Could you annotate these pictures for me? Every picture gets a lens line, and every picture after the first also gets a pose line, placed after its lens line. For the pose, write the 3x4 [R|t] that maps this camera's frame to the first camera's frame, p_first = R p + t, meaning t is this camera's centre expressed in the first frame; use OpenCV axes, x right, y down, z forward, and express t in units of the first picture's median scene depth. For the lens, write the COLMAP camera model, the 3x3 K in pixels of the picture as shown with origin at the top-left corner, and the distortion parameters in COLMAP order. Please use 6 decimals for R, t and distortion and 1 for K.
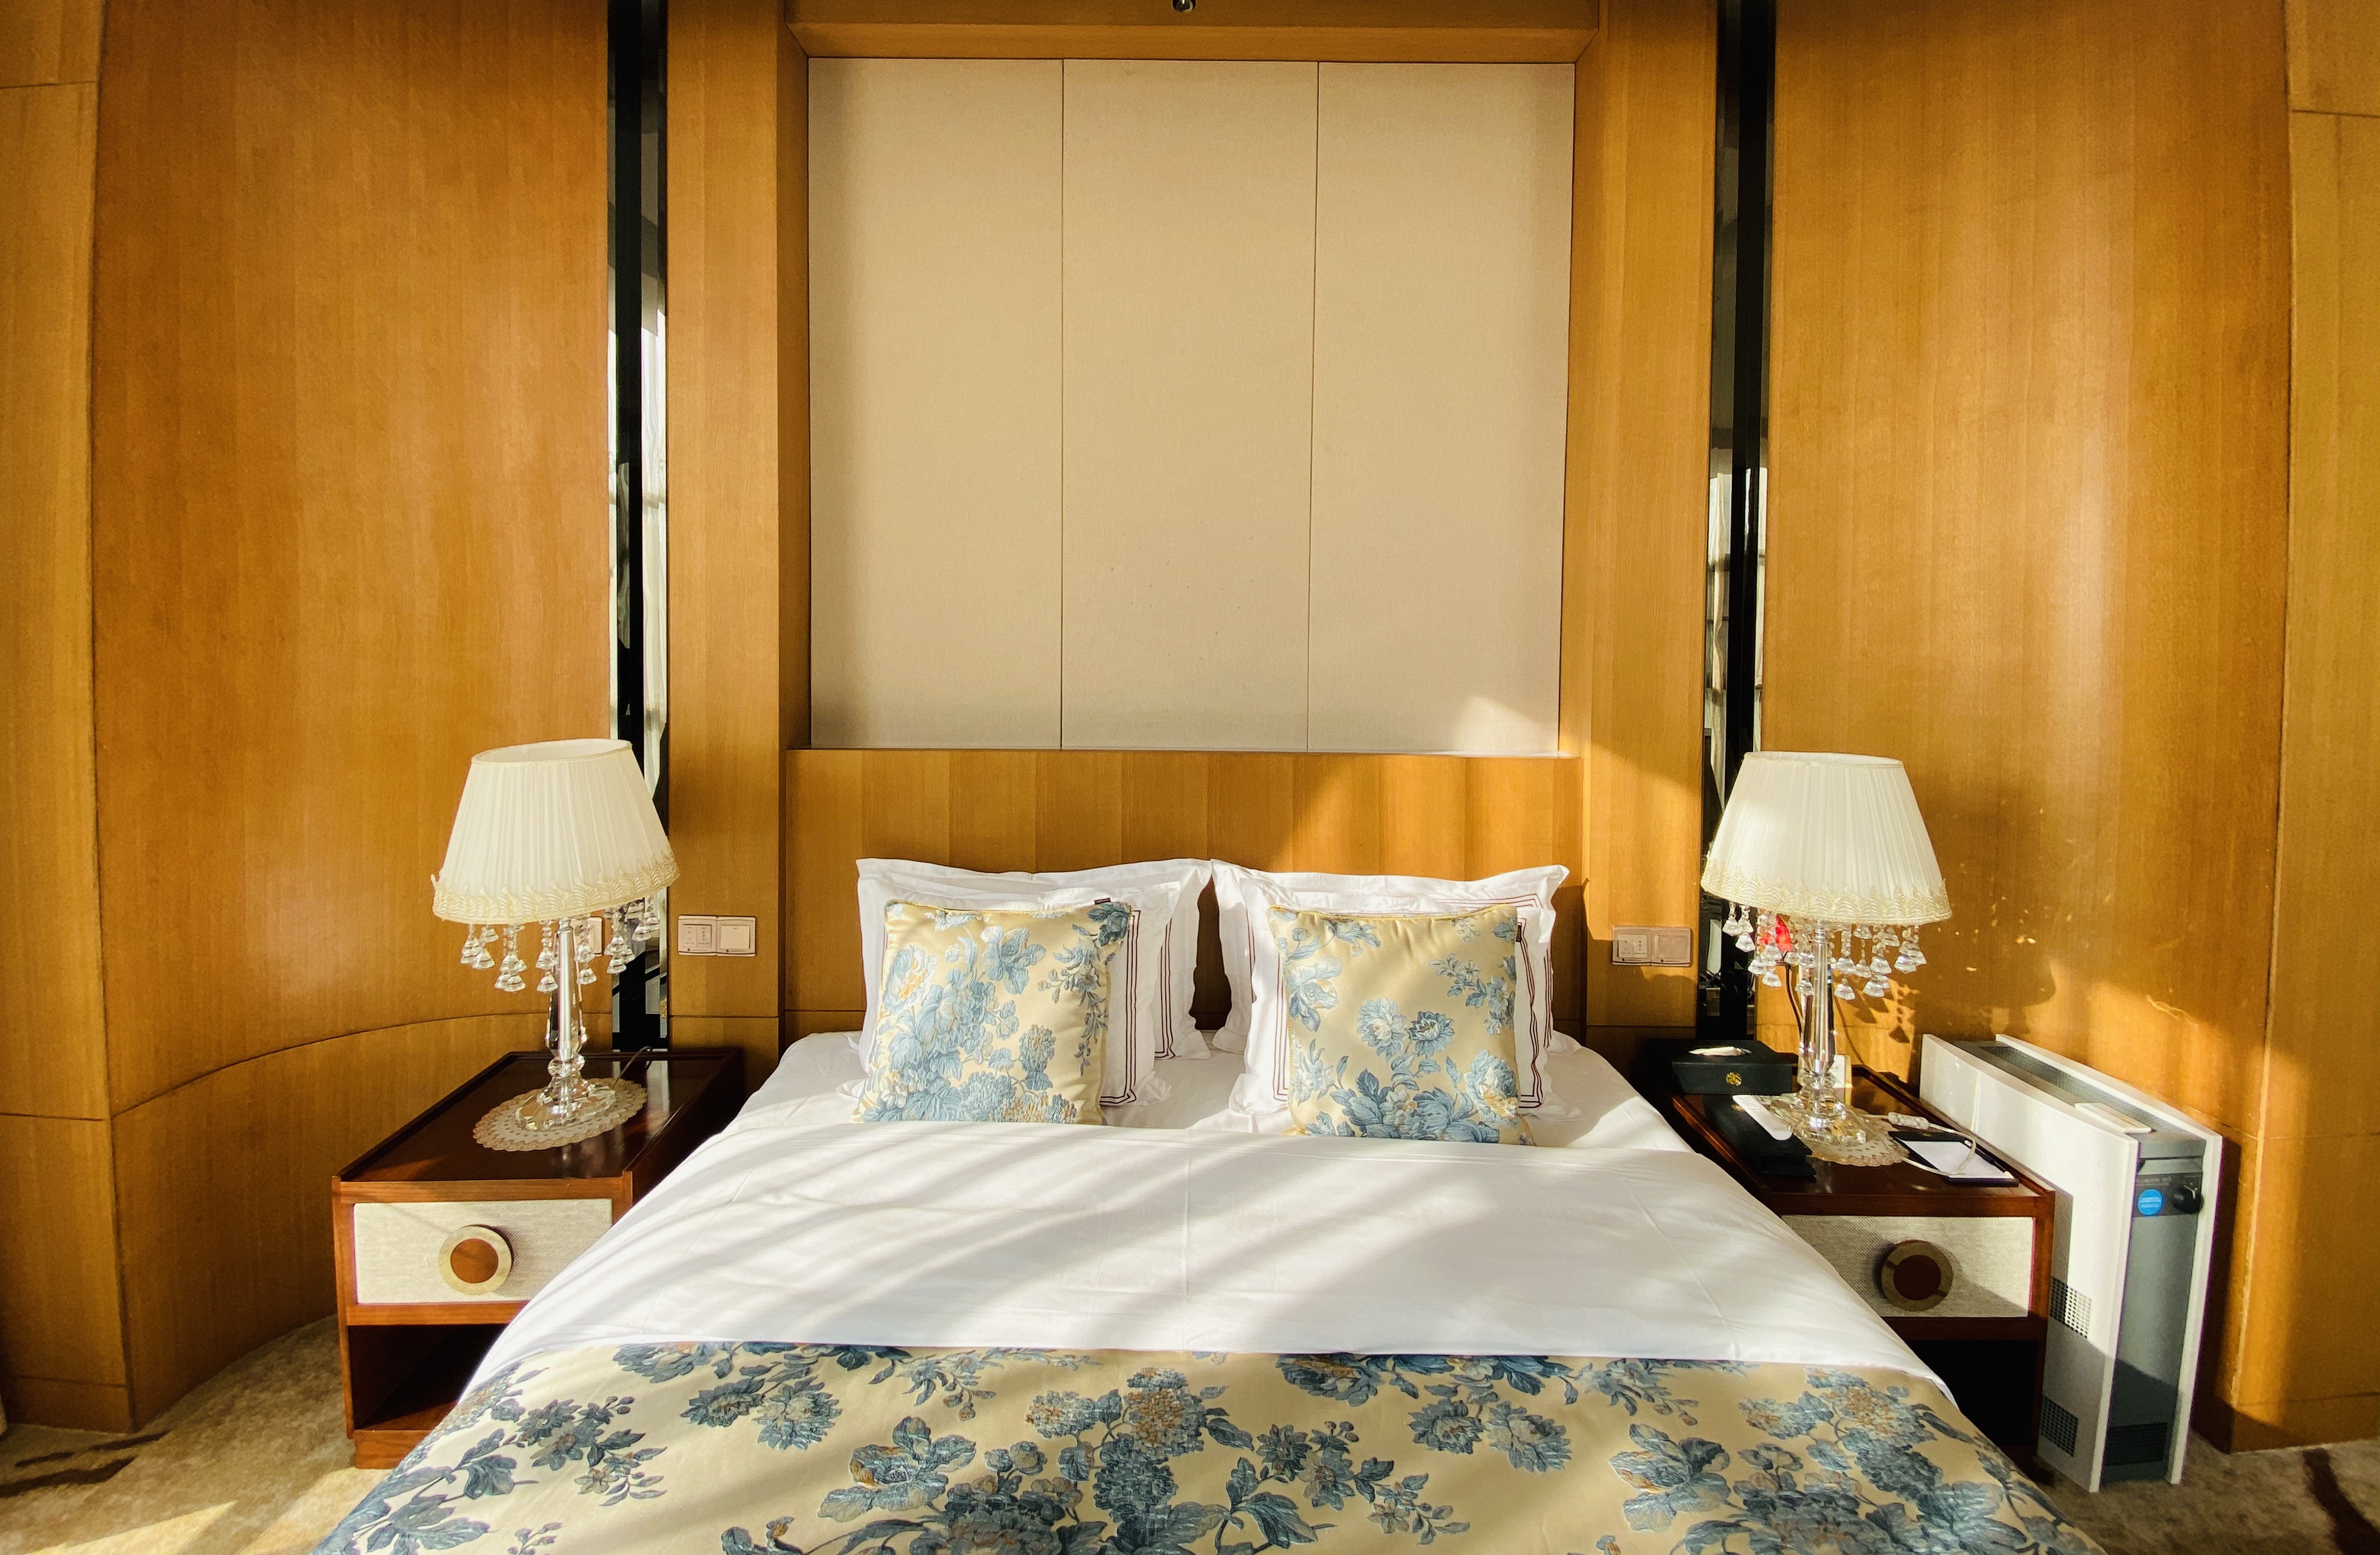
lens RADIAL K [[972.4, 0, 1190.8], [0, 972.4, 679.6], [0, 0, 1]] dist [0.010330, -0.015669]
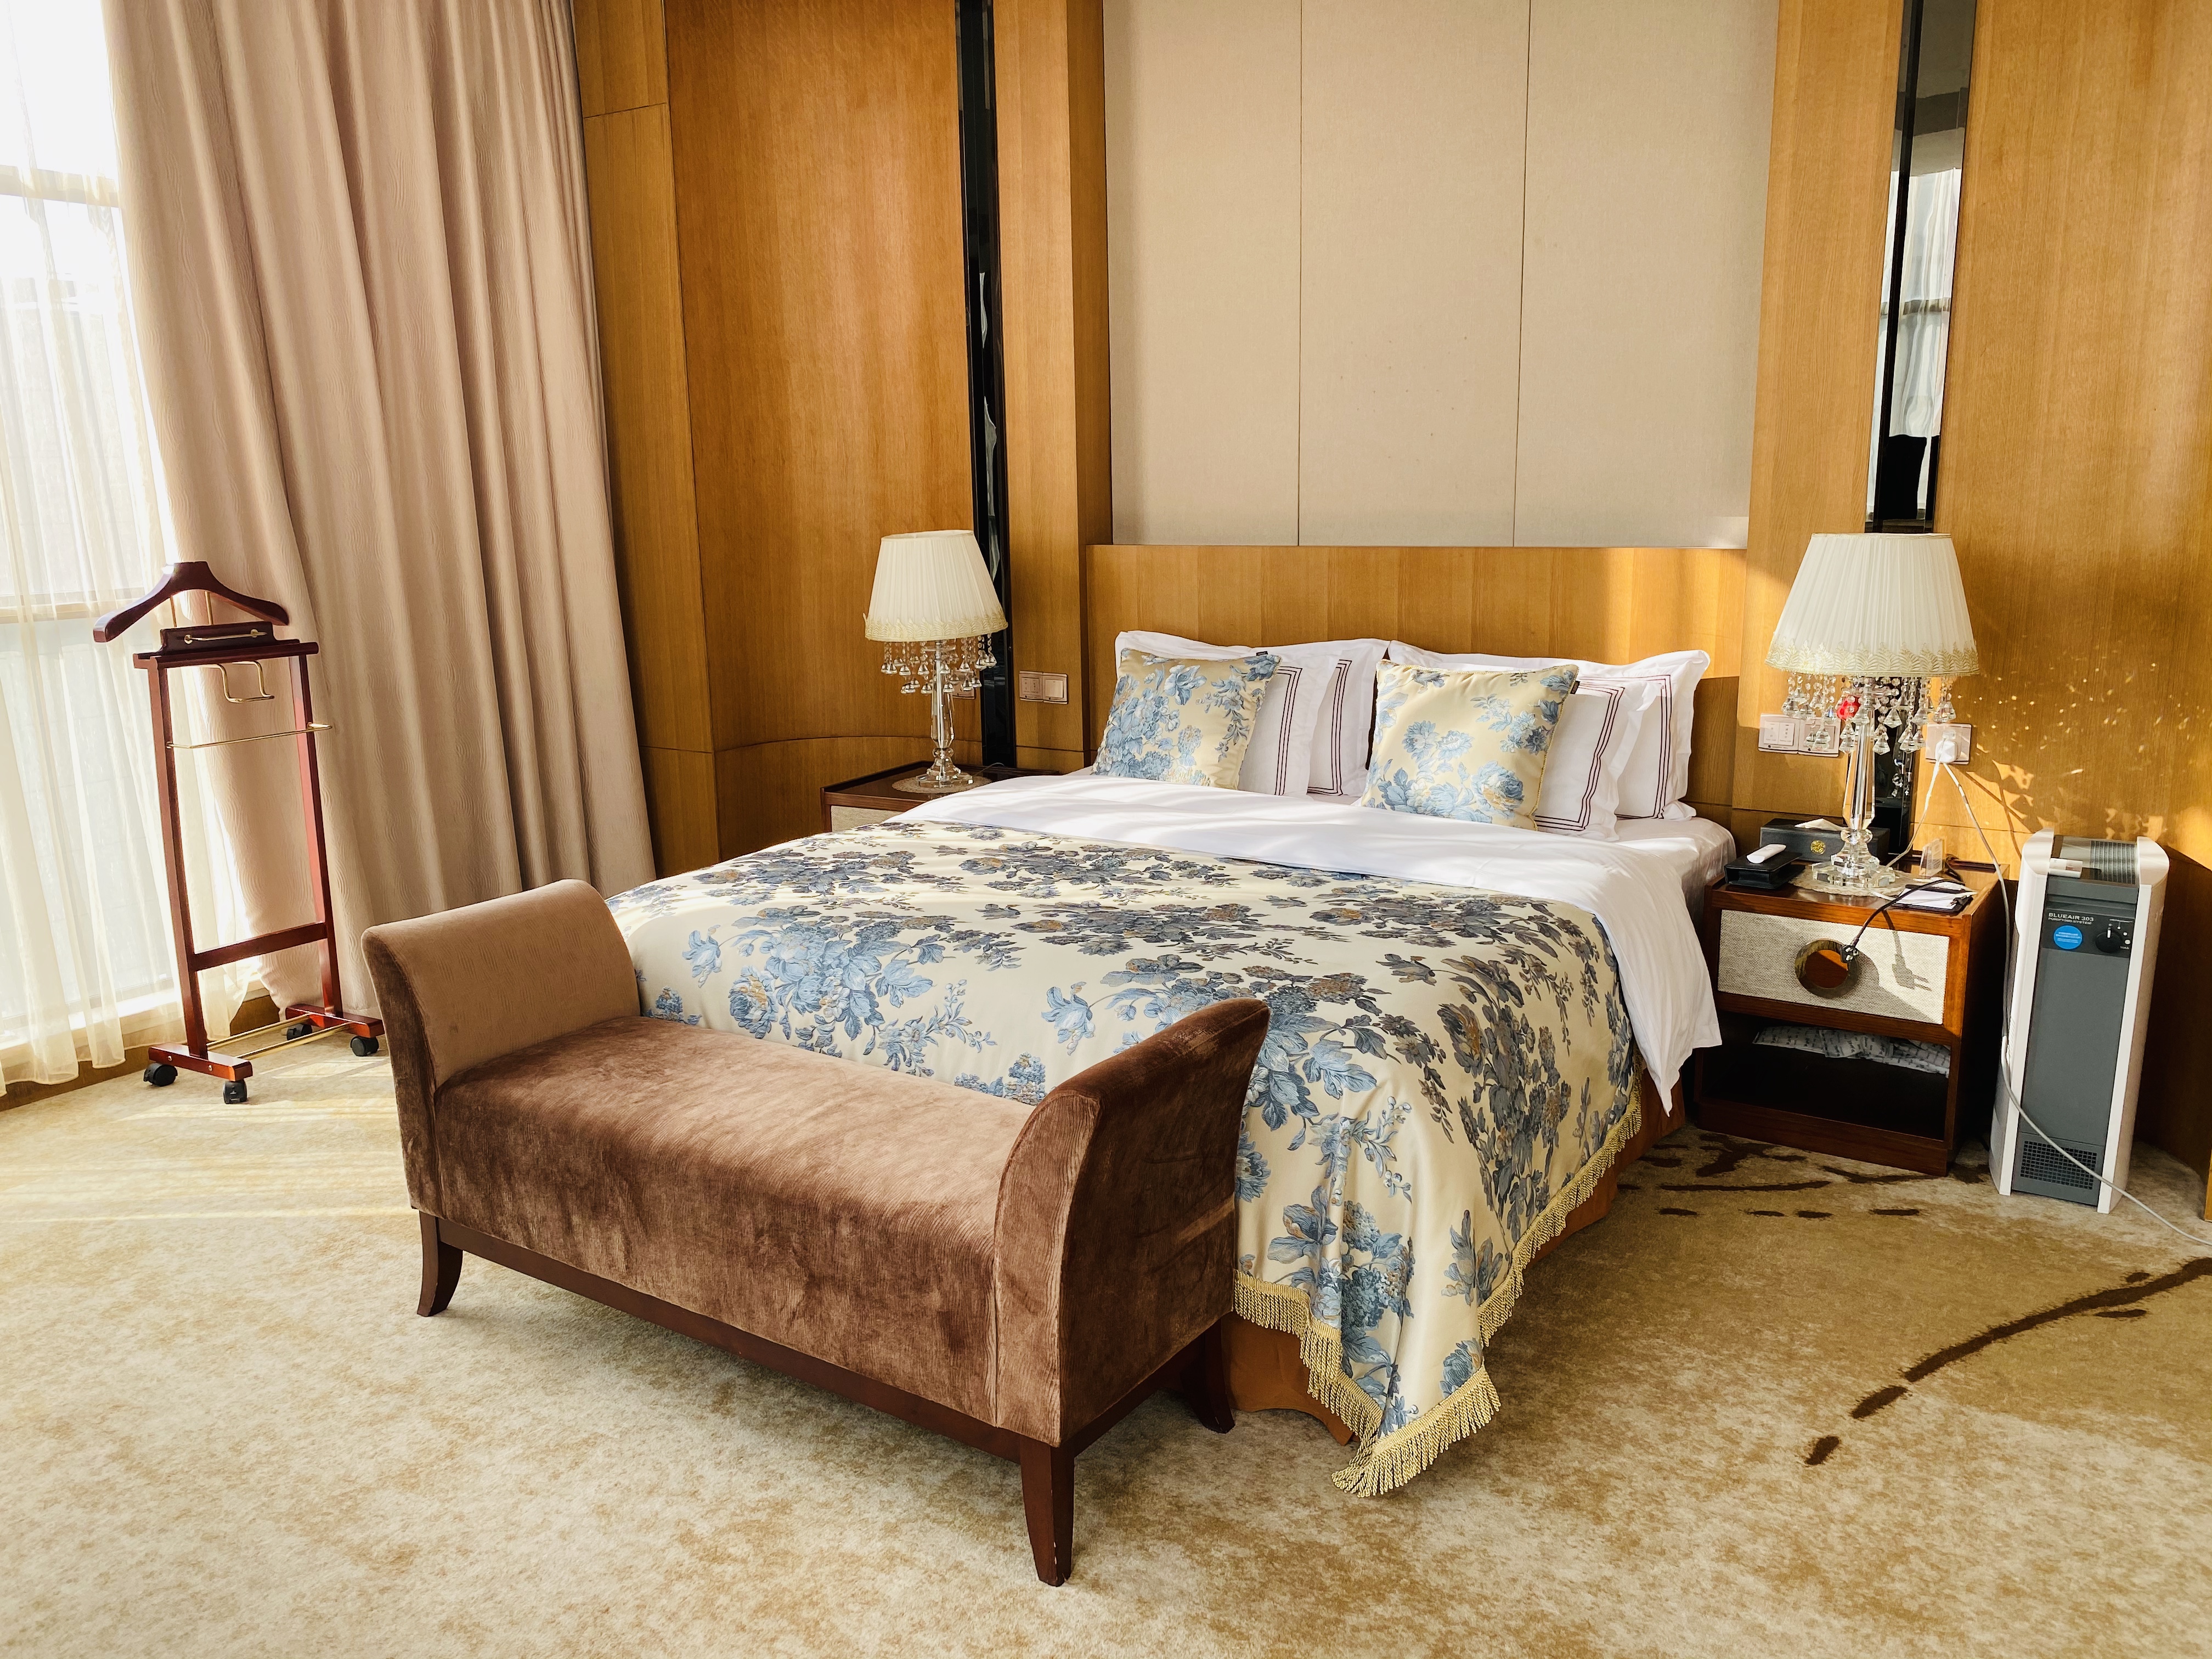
lens RADIAL K [[1658.1, 0, 1106.0], [0, 1658.1, 829.5], [0, 0, 1]] dist [0.113292, -0.100480]
pose [[0.846598, 0.090911, -0.524411, 0.837777], [0.003528, 0.984324, 0.176336, 0.060161], [0.532221, -0.151136, 0.833006, -0.914735]]
